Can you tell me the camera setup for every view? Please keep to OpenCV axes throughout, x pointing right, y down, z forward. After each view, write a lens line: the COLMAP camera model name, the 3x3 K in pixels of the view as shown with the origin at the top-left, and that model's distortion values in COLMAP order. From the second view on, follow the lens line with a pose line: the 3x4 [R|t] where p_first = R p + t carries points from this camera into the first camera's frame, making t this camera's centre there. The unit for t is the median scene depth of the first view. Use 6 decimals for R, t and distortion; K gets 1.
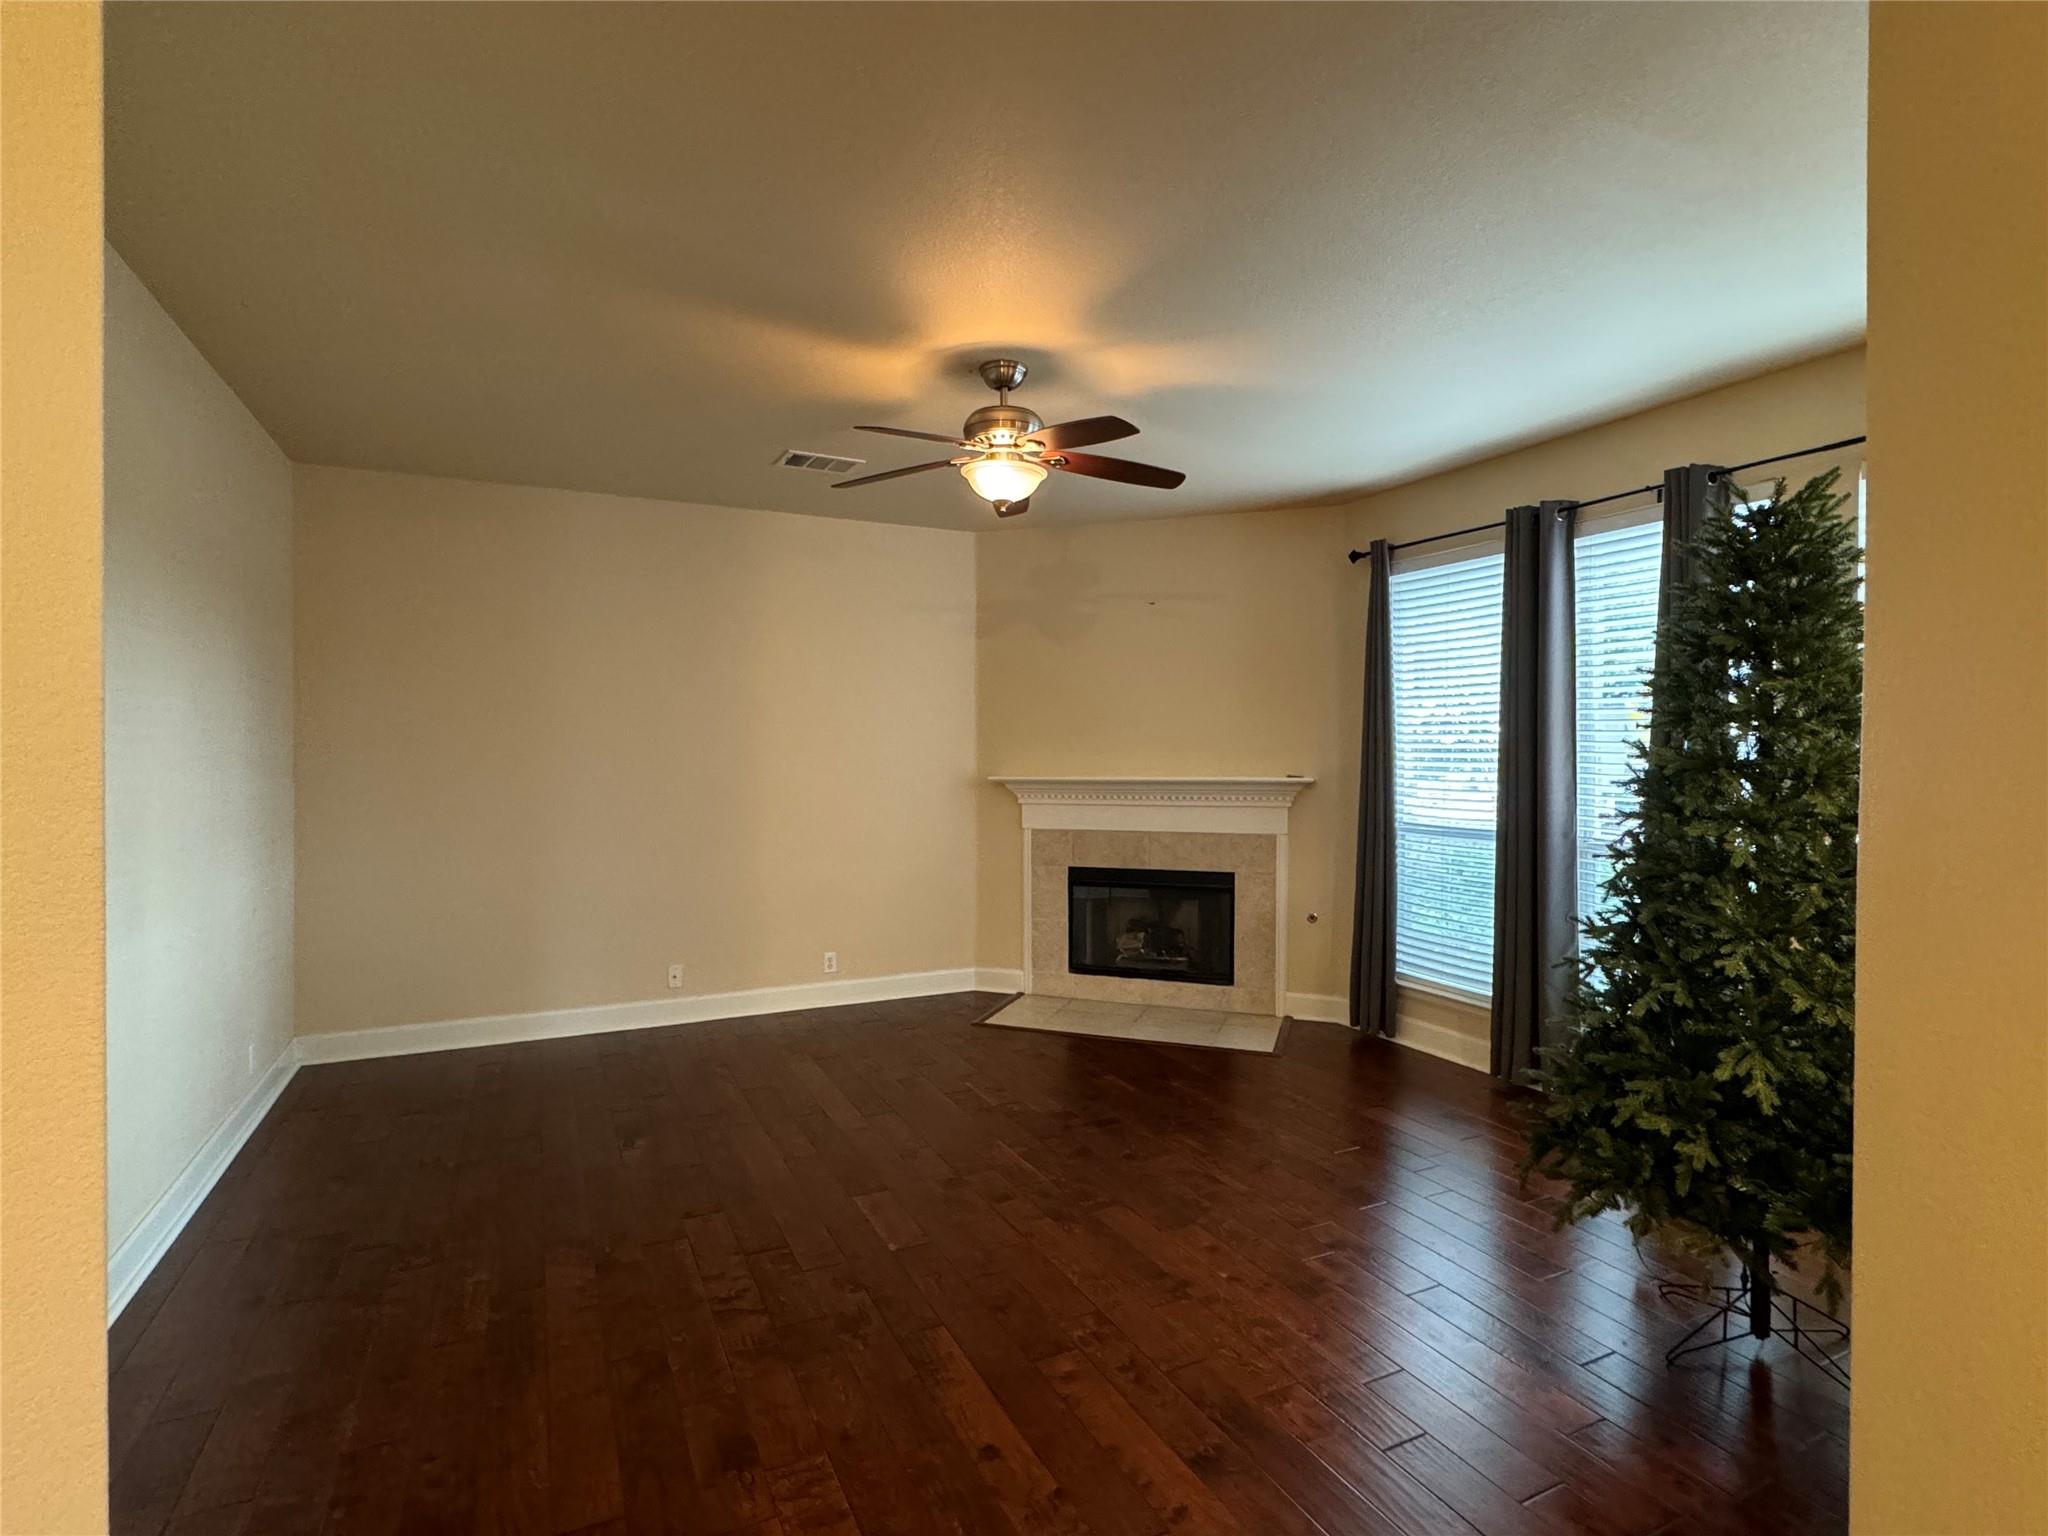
lens RADIAL K [[1002.2, 0, 1016.8], [0, 1002.2, 766.5], [0, 0, 1]] dist [0.000584, 0.000012]
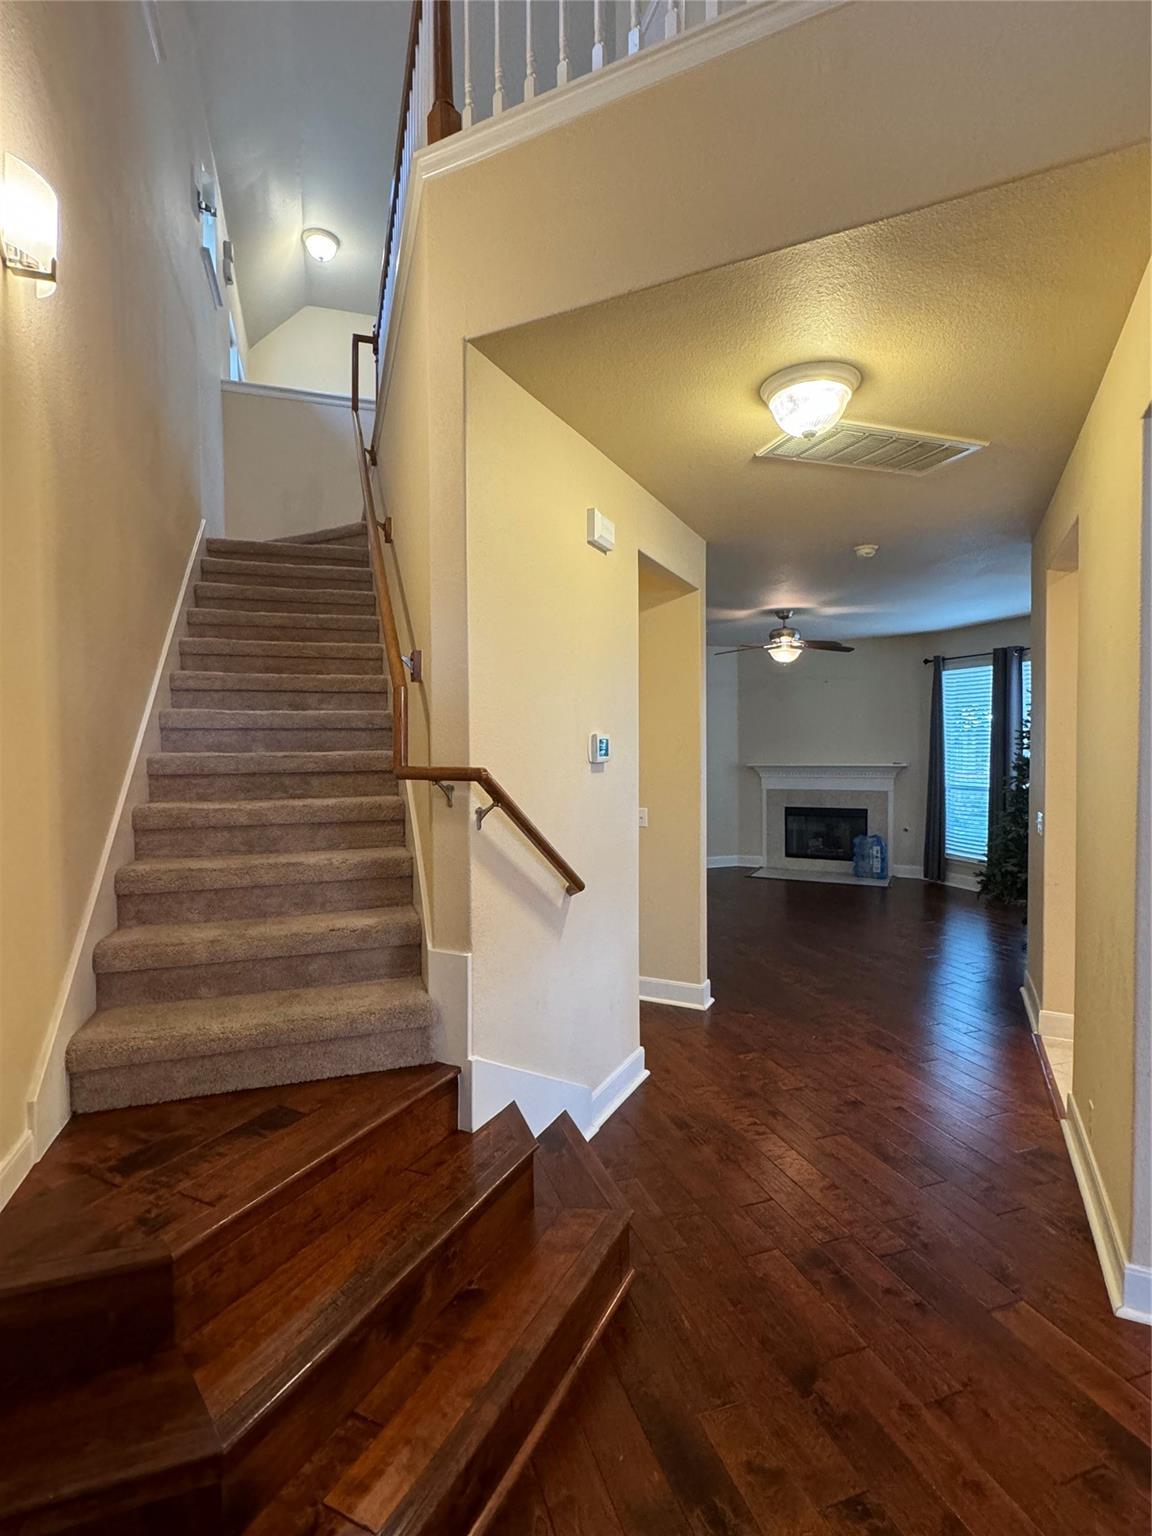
lens RADIAL K [[751.7, 0, 582.2], [0, 751.7, 767.2], [0, 0, 1]] dist [0.000584, 0.000012]
pose [[0.992998, -0.005900, -0.117982, -0.207976], [0.008130, 0.999797, 0.018431, -0.018081], [0.117850, -0.019262, 0.992845, -0.697655]]
